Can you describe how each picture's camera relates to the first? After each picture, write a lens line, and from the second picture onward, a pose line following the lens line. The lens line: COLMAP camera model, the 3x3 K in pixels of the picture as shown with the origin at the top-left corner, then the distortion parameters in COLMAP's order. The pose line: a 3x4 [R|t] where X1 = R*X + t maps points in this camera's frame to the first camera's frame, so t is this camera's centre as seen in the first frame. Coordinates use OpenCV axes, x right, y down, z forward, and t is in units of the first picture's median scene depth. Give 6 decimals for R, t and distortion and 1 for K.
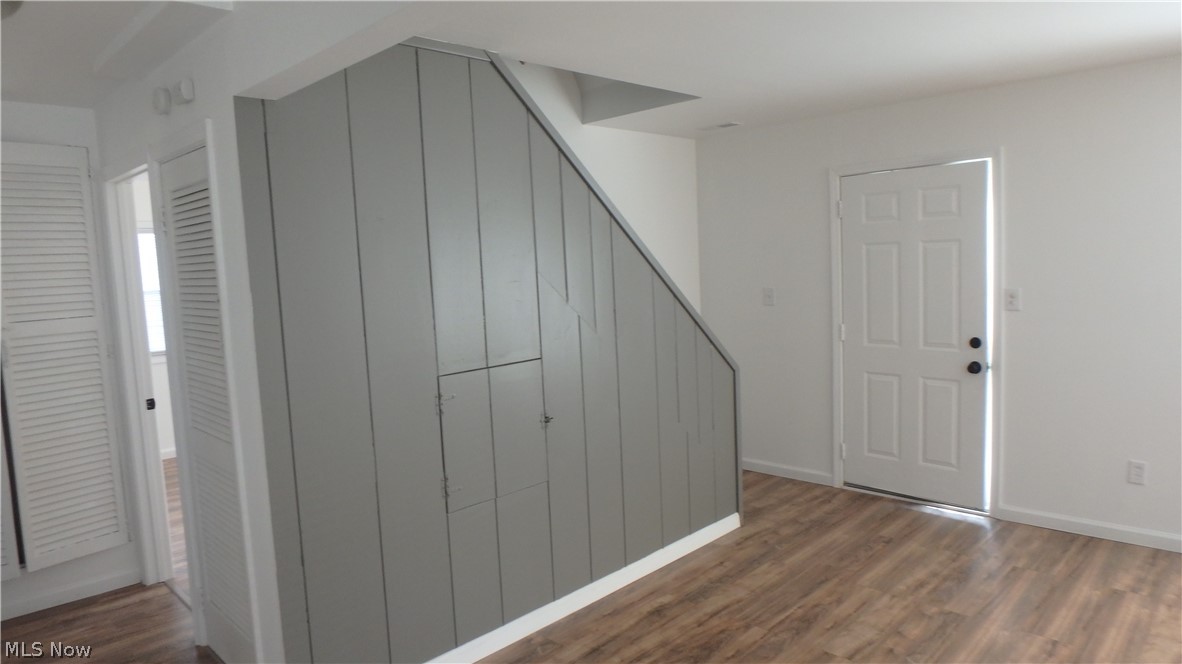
lens RADIAL K [[741.3, 0, 587.6], [0, 741.3, 333.4], [0, 0, 1]] dist [-0.035560, -0.001661]
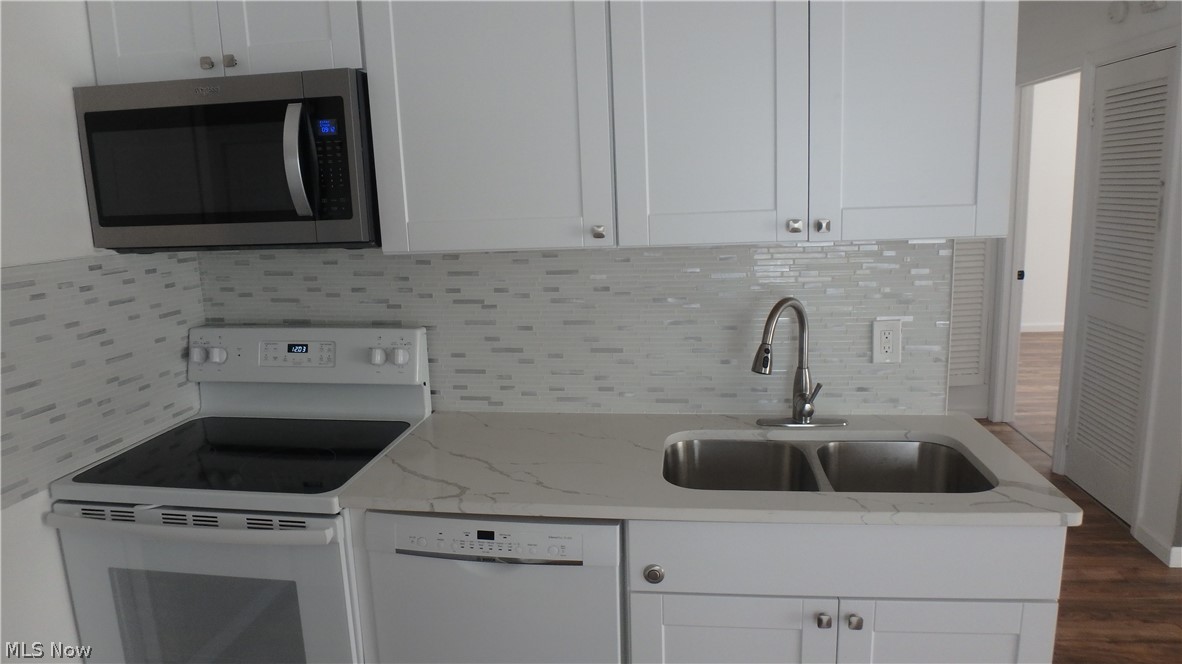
lens RADIAL K [[741.3, 0, 595.2], [0, 741.3, 329.9], [0, 0, 1]] dist [-0.035560, -0.001661]
pose [[0.605209, 0.163519, -0.779092, -0.072590], [-0.060635, 0.985302, 0.159697, 0.036384], [0.793754, -0.049410, 0.606229, -0.282841]]
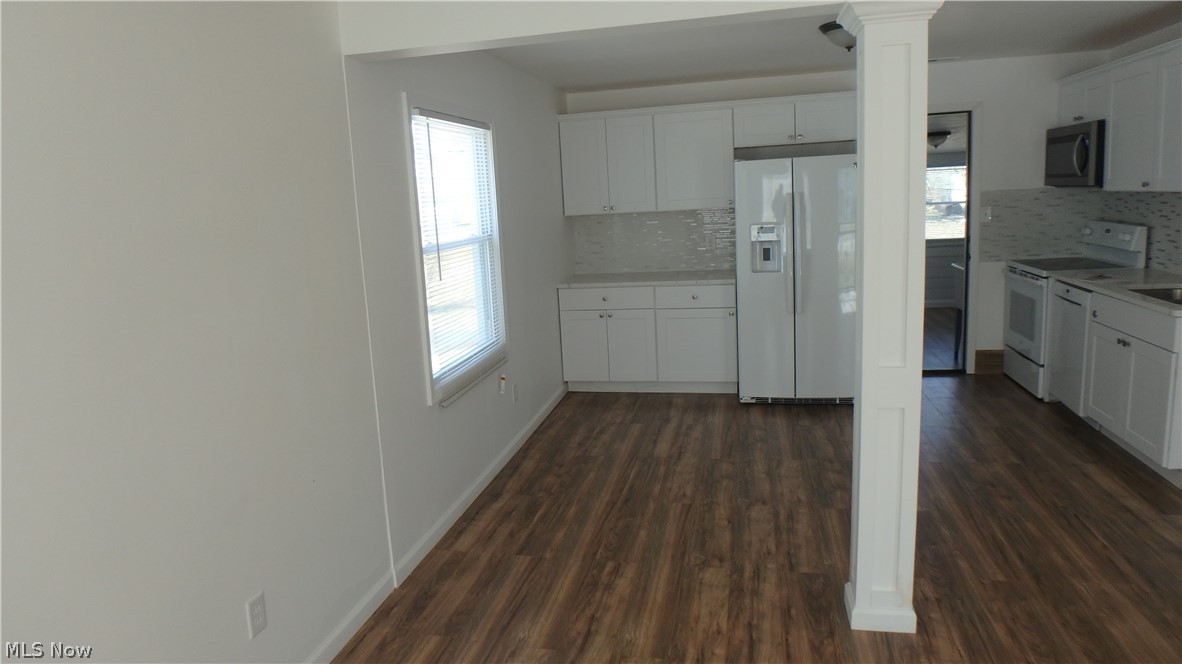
lens RADIAL K [[741.3, 0, 590.2], [0, 741.3, 329.7], [0, 0, 1]] dist [-0.035560, -0.001661]
pose [[-0.835796, 0.178538, -0.519201, 0.929104], [0.039244, 0.962659, 0.267857, -0.071459], [0.547636, 0.203498, -0.811593, 0.535121]]
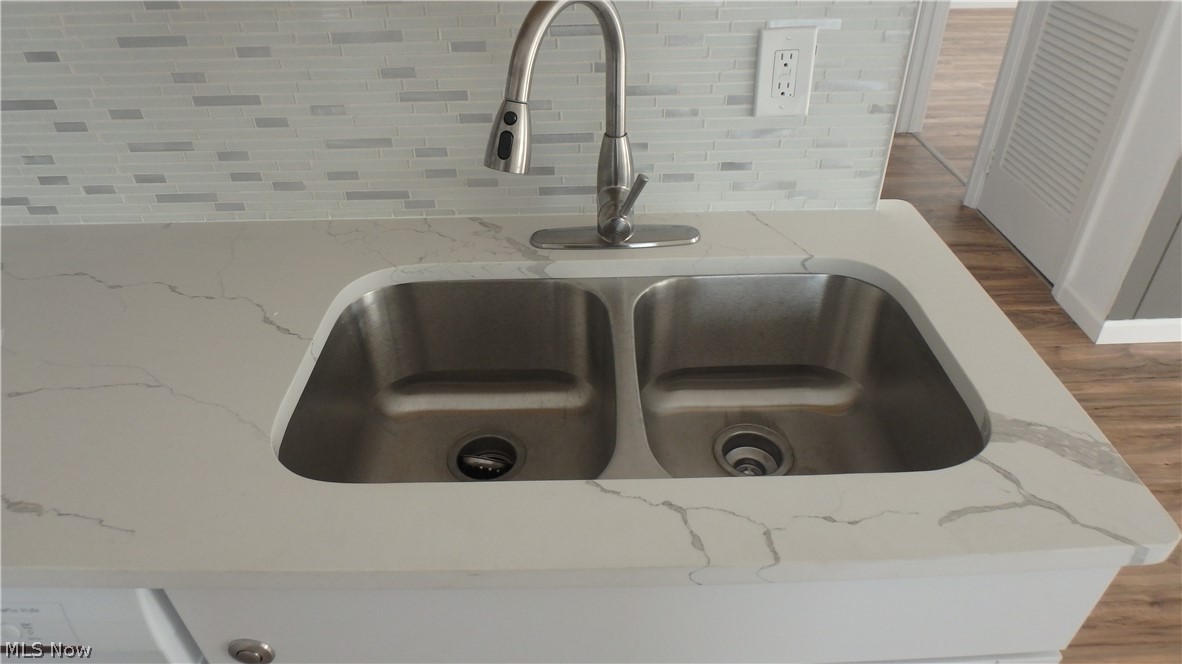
lens RADIAL K [[741.3, 0, 585.7], [0, 741.3, 335.5], [0, 0, 1]] dist [-0.035560, -0.001661]
pose [[0.708486, 0.428474, -0.560765, -0.219196], [-0.073441, 0.835044, 0.545260, 0.056361], [0.701893, -0.345126, 0.623084, -0.043429]]
